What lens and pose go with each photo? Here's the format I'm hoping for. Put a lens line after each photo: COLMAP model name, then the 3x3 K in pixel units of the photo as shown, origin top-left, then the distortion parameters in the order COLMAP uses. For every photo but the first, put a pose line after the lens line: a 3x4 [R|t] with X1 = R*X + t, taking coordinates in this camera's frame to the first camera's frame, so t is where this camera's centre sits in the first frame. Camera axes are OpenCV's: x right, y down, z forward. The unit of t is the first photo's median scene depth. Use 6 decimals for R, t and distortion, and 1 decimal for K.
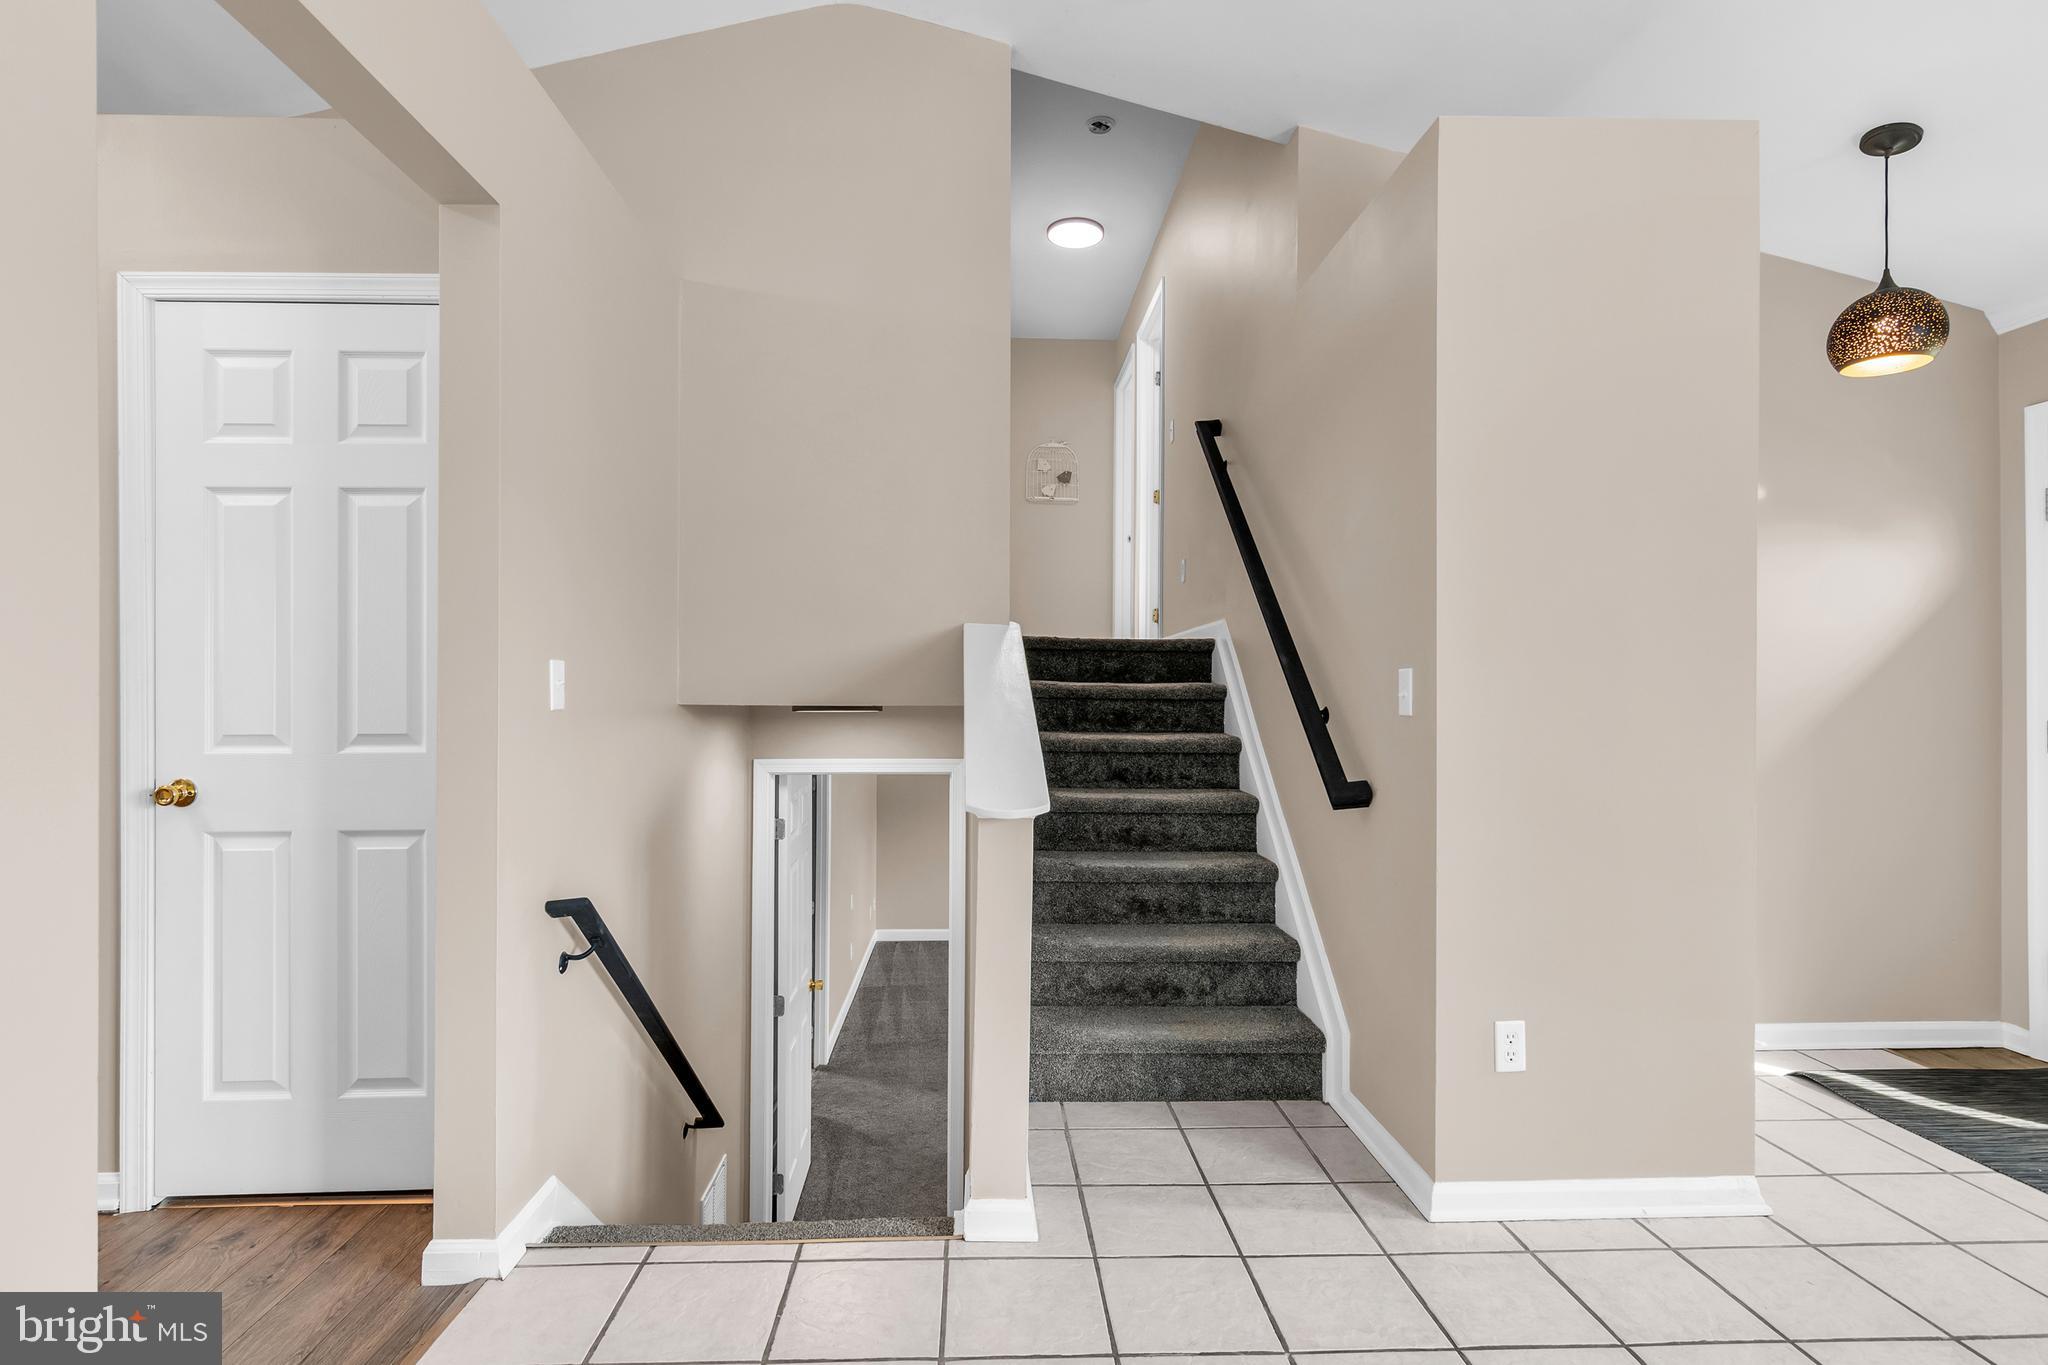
lens RADIAL K [[973.4, 0, 1024.0], [0, 973.4, 682.5], [0, 0, 1]] dist [-0.002323, 0.000210]
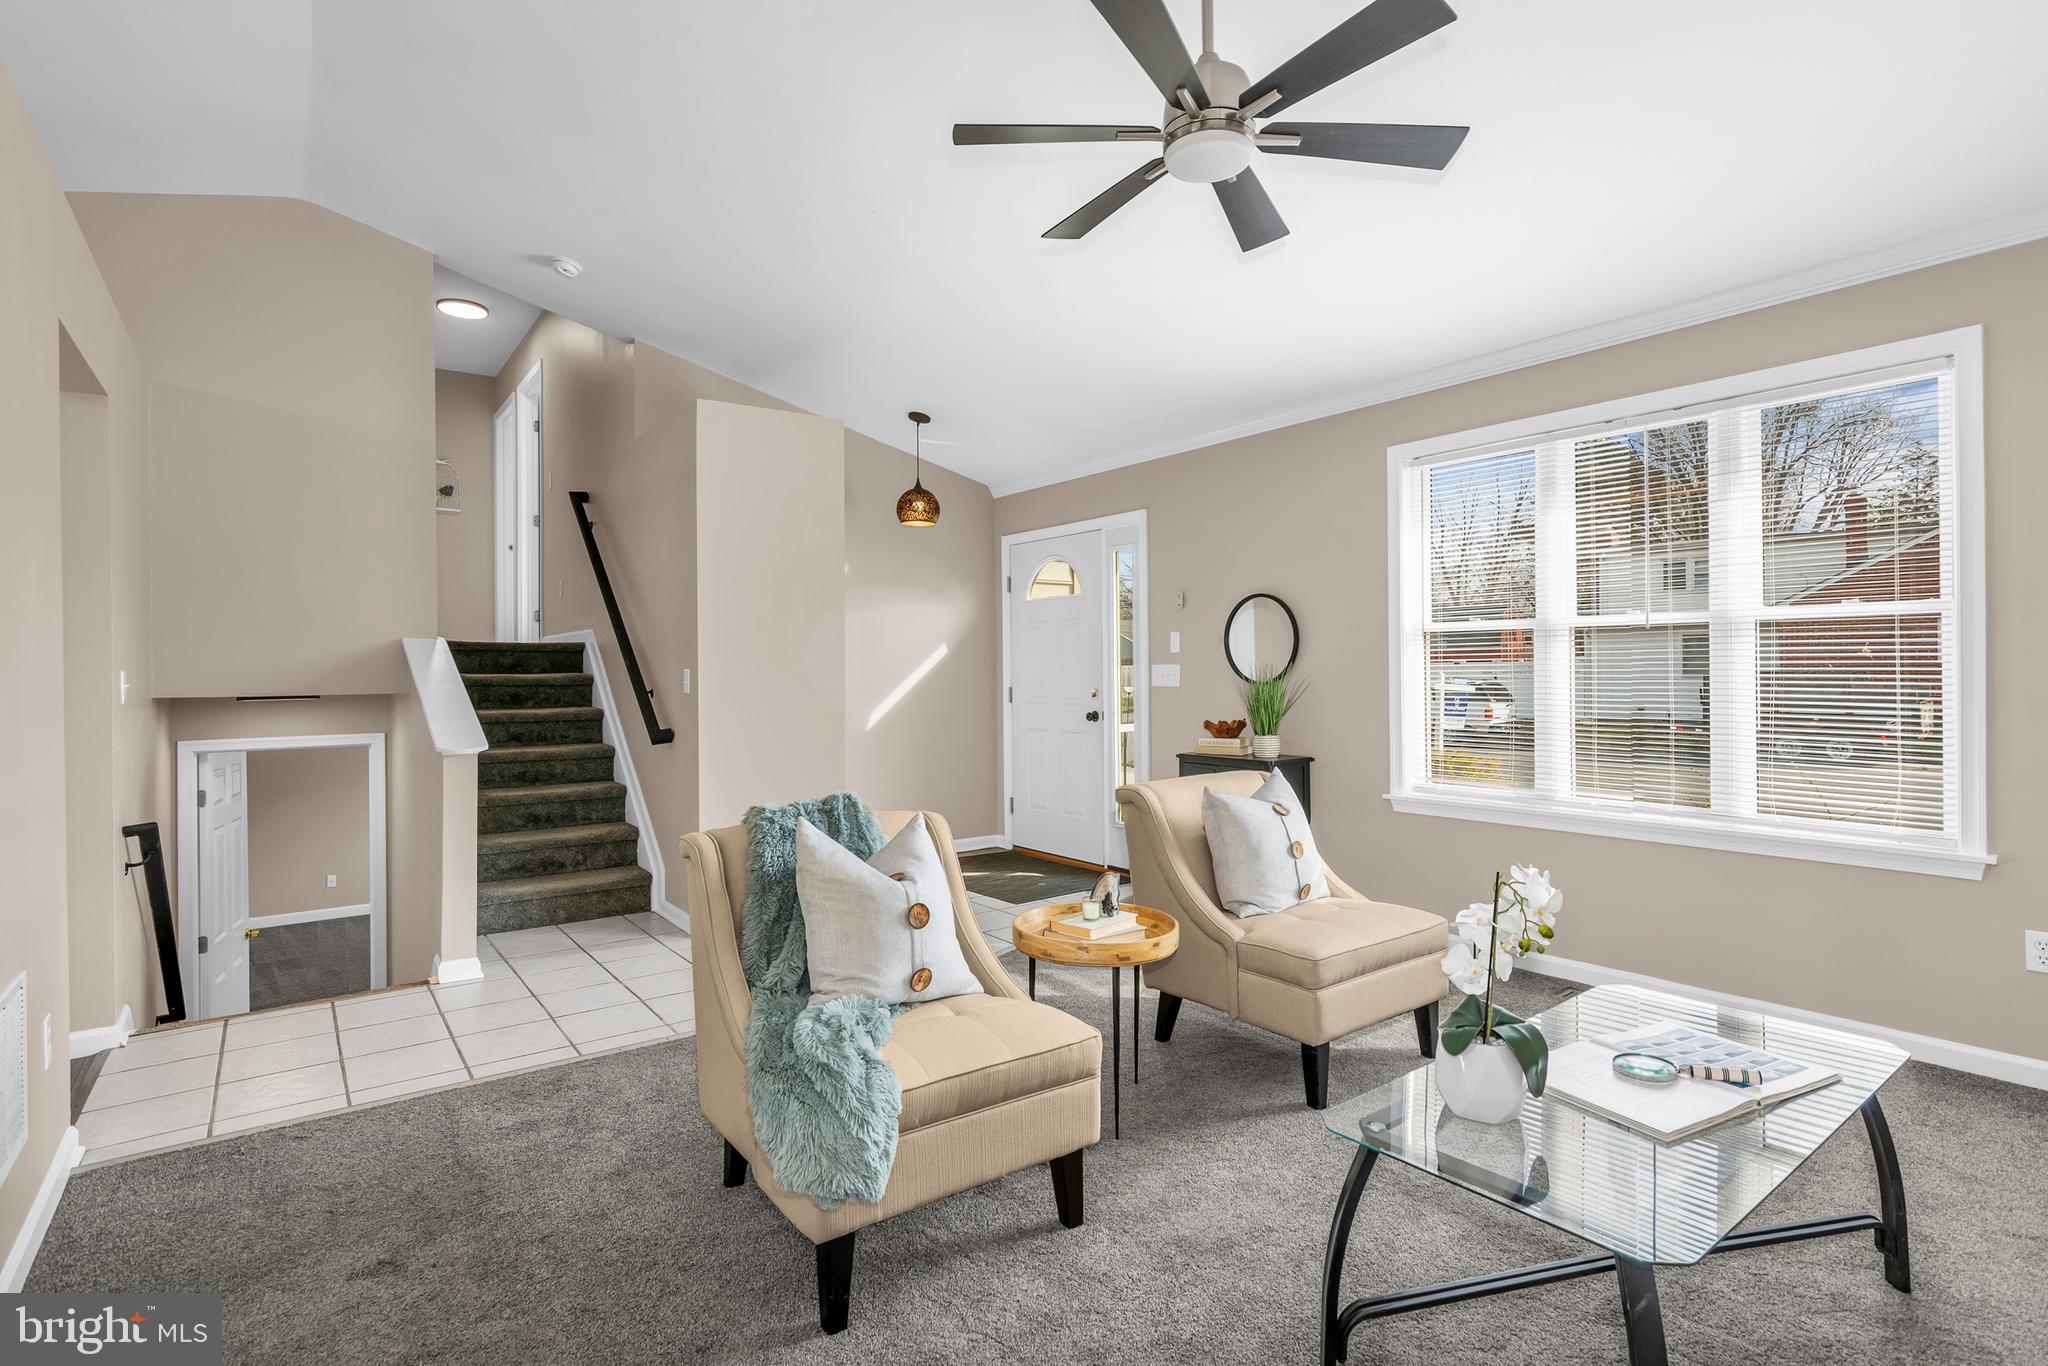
lens RADIAL K [[993.0, 0, 1016.2], [0, 993.0, 672.9], [0, 0, 1]] dist [0.000528, 0.000689]
pose [[0.829028, -0.013577, 0.559043, -0.127364], [0.004637, 0.999838, 0.017406, -0.028090], [-0.559188, -0.011837, 0.828956, -0.749929]]
